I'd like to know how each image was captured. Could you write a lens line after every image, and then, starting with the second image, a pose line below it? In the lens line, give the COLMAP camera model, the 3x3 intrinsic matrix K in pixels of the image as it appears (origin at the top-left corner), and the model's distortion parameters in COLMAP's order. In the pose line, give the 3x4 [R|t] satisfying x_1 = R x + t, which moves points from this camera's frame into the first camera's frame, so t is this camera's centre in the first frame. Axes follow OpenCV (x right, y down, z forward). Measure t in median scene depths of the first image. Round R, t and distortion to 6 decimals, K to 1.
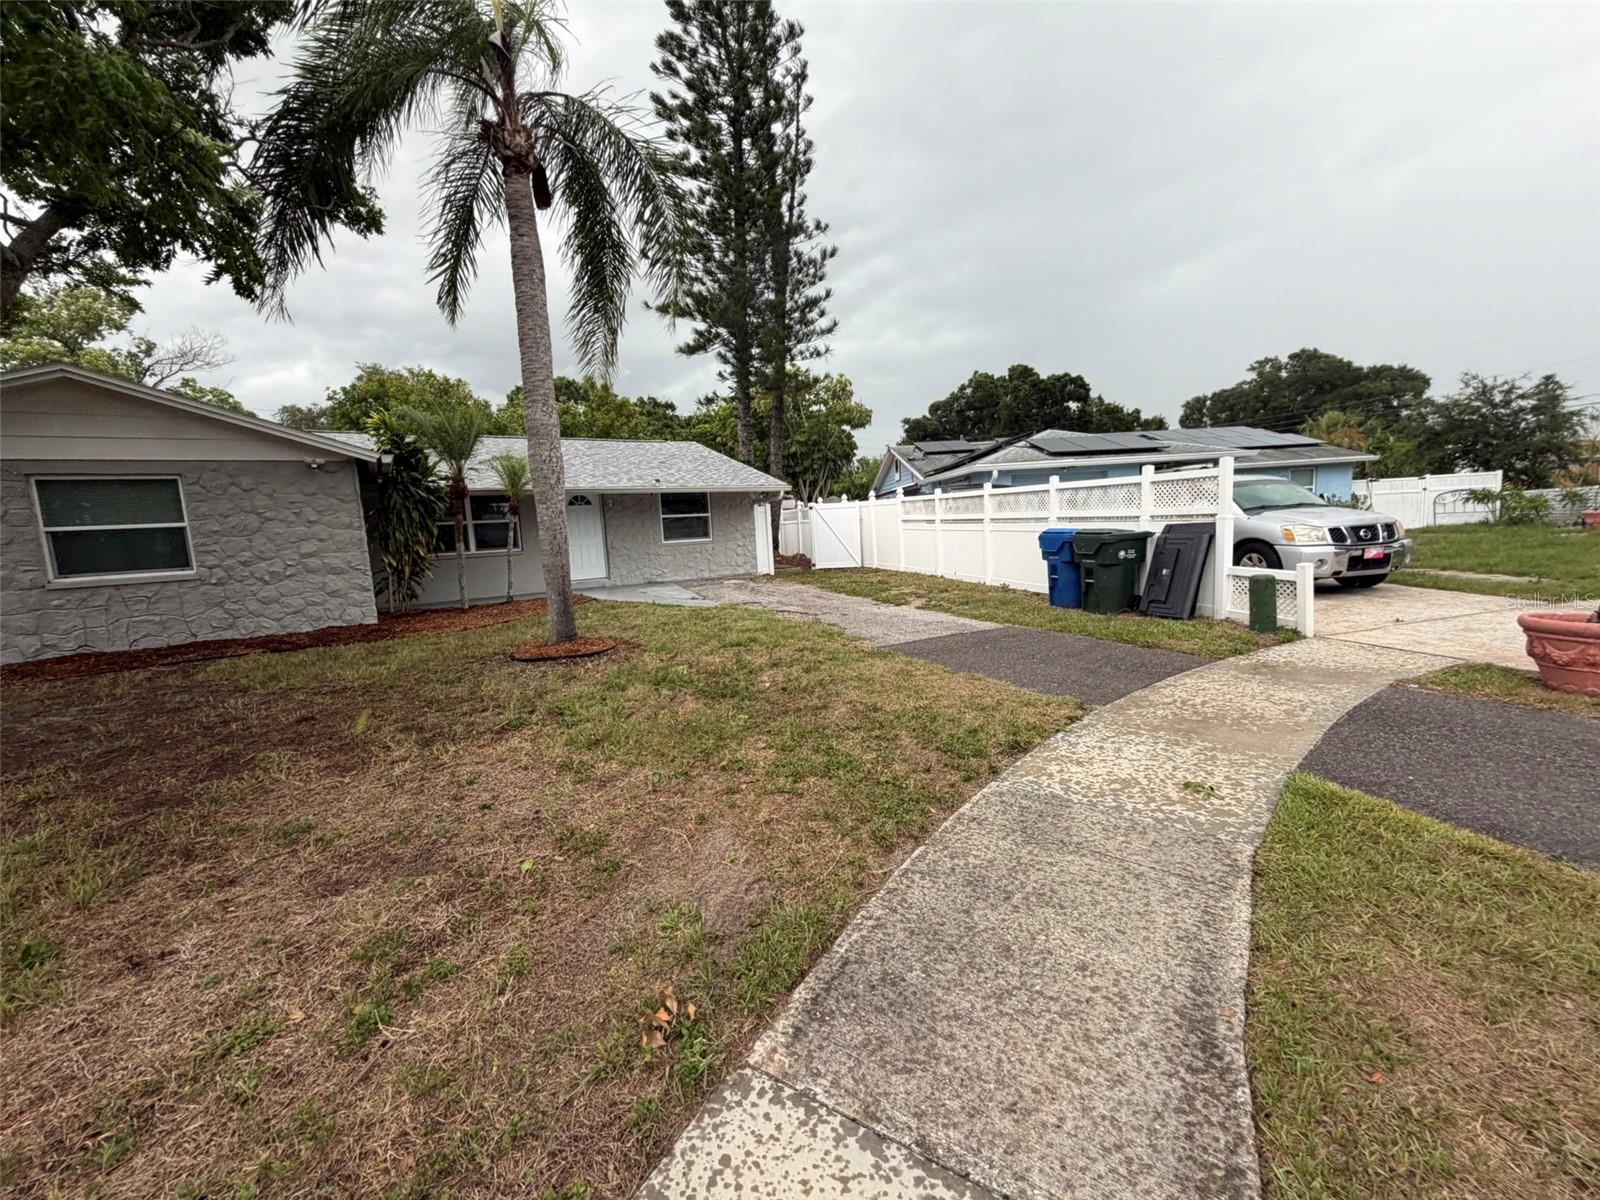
lens RADIAL K [[637.1, 0, 799.4], [0, 637.1, 596.6], [0, 0, 1]] dist [-0.001980, -0.000615]
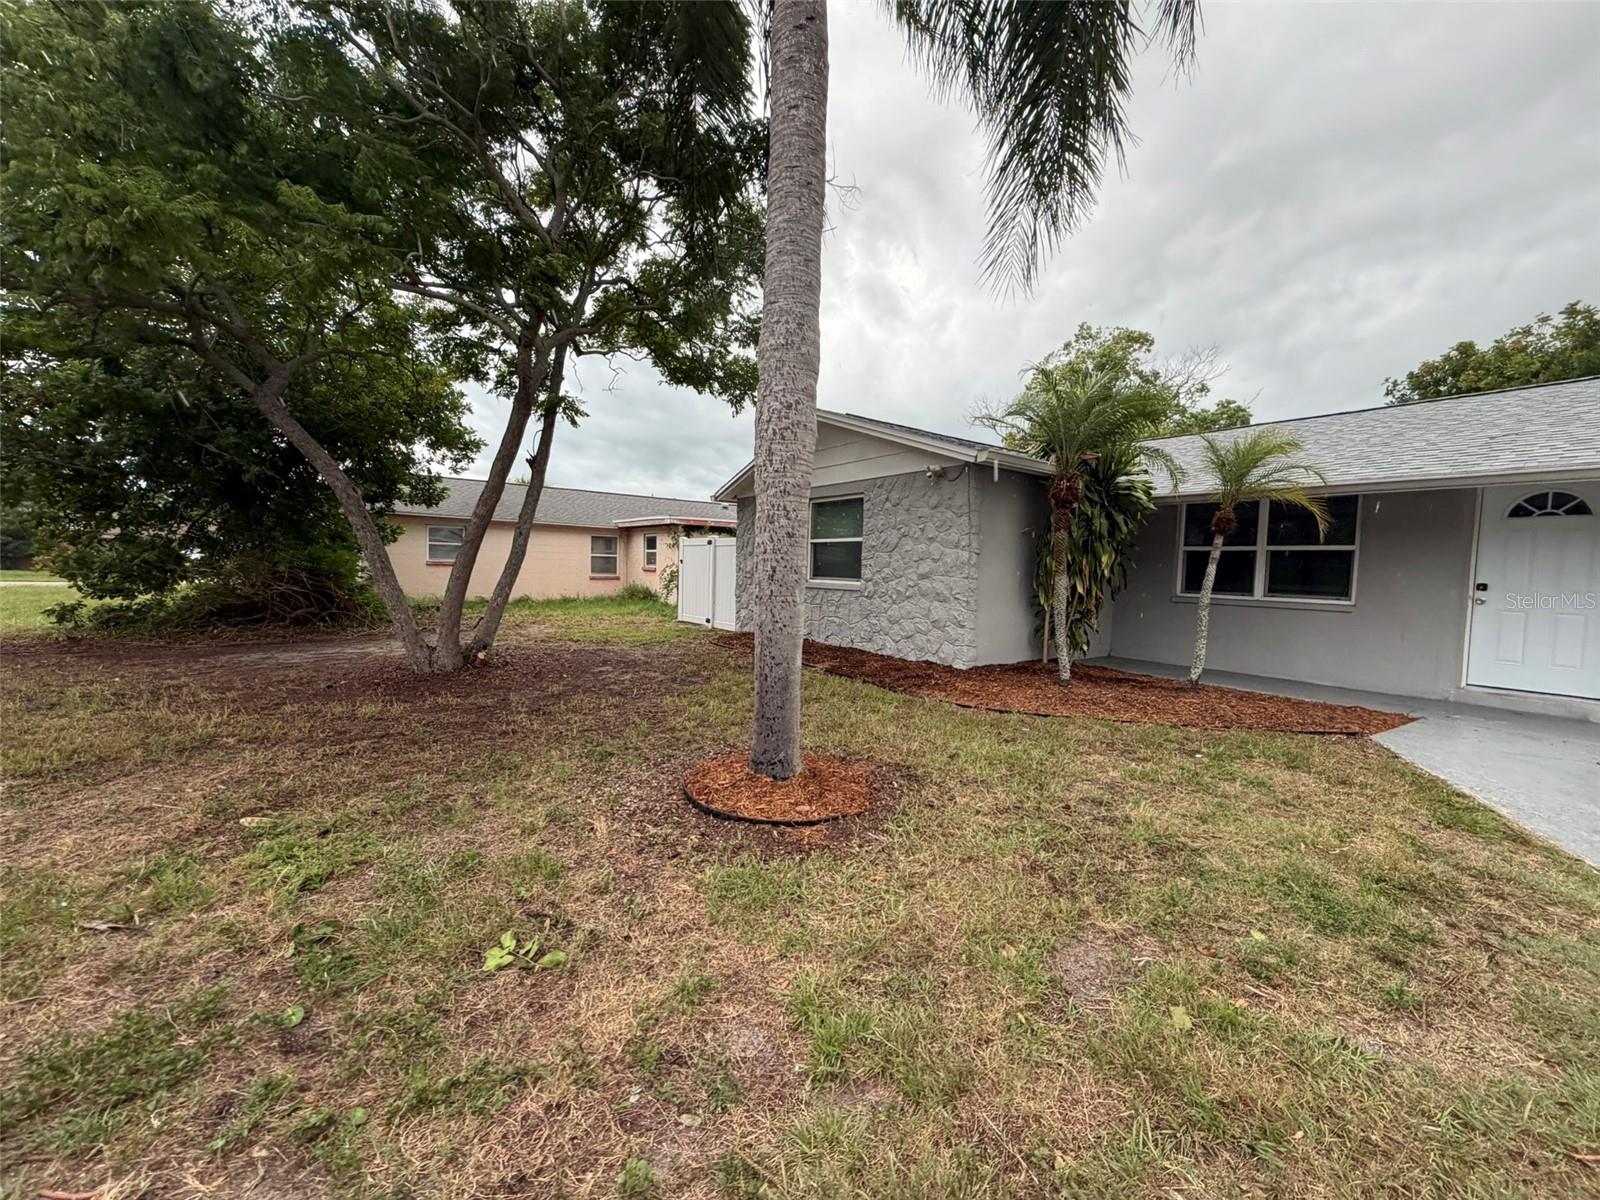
lens RADIAL K [[637.1, 0, 799.4], [0, 637.1, 596.6], [0, 0, 1]] dist [-0.001980, -0.000615]
pose [[0.054039, 0.101475, -0.993369, 0.059608], [-0.140462, 0.985704, 0.093051, -0.057167], [0.988610, 0.134502, 0.067520, 0.464346]]
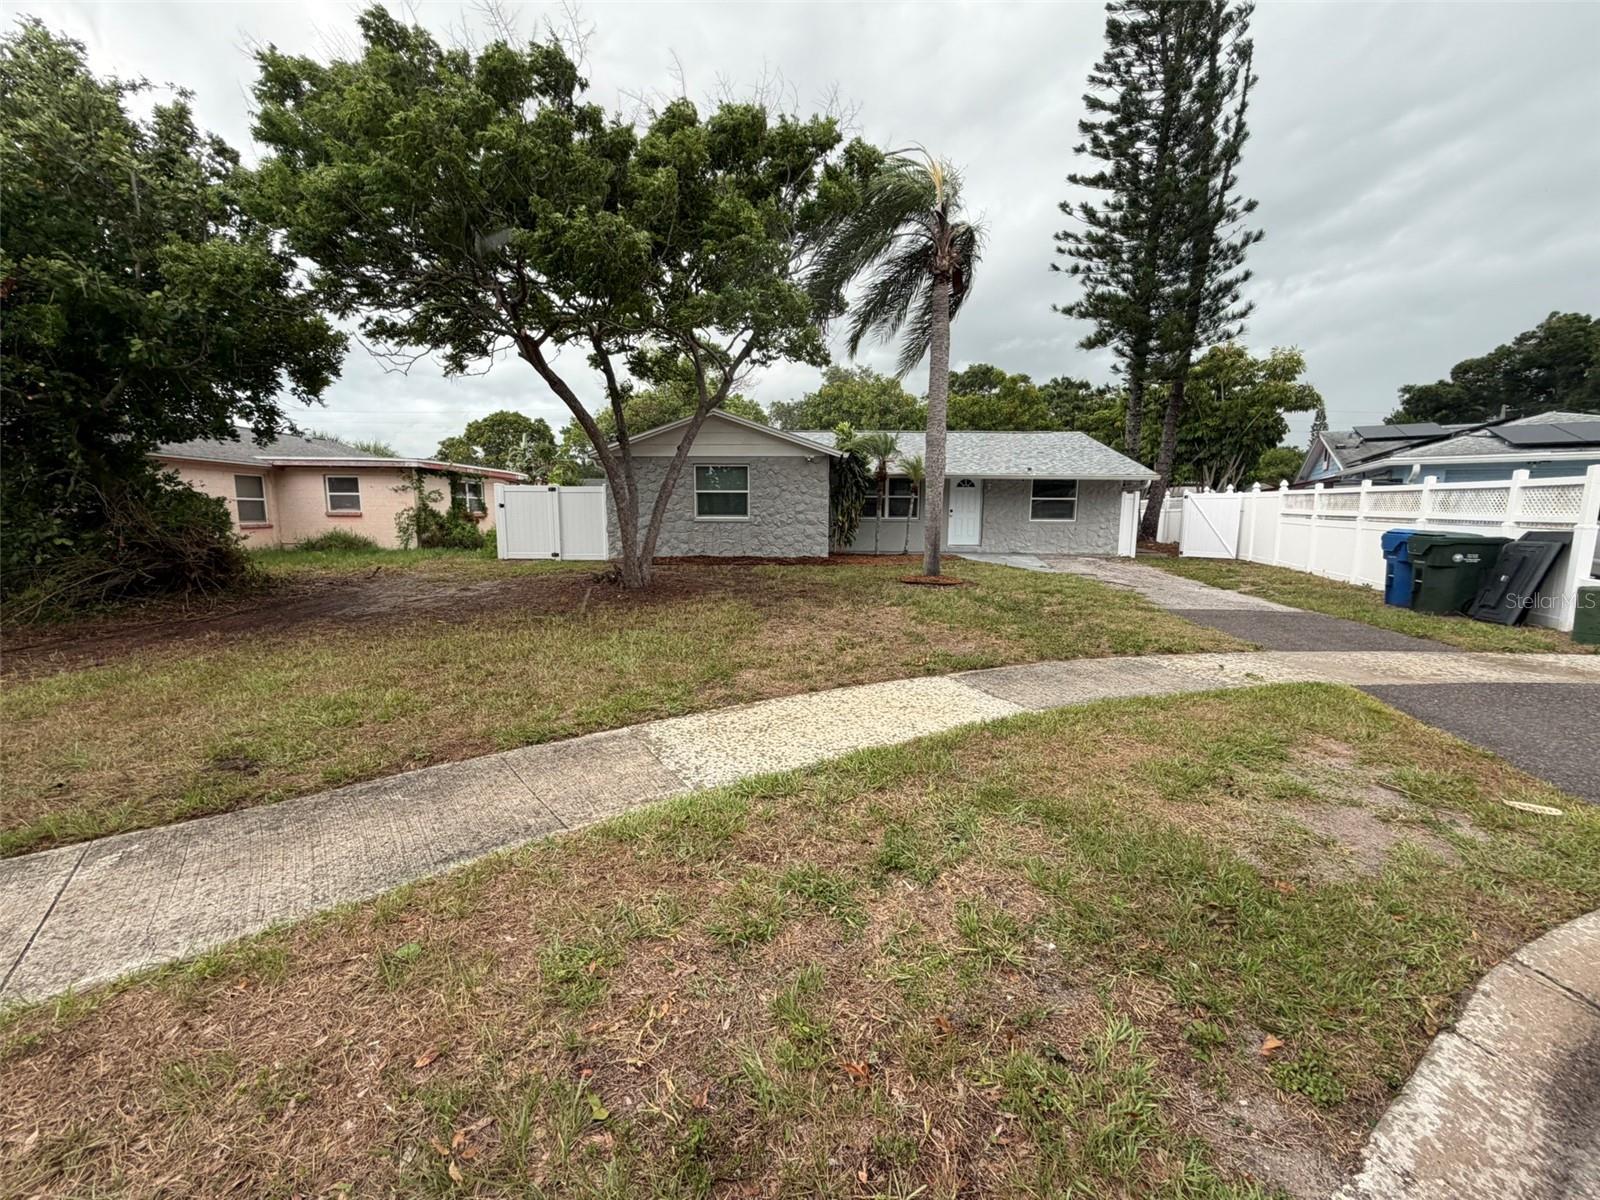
lens RADIAL K [[637.1, 0, 799.4], [0, 637.1, 596.6], [0, 0, 1]] dist [-0.001980, -0.000615]
pose [[0.818957, 0.131403, -0.558607, 0.122947], [-0.112768, 0.991301, 0.067863, 0.025152], [0.562666, 0.007416, 0.826651, -0.239430]]
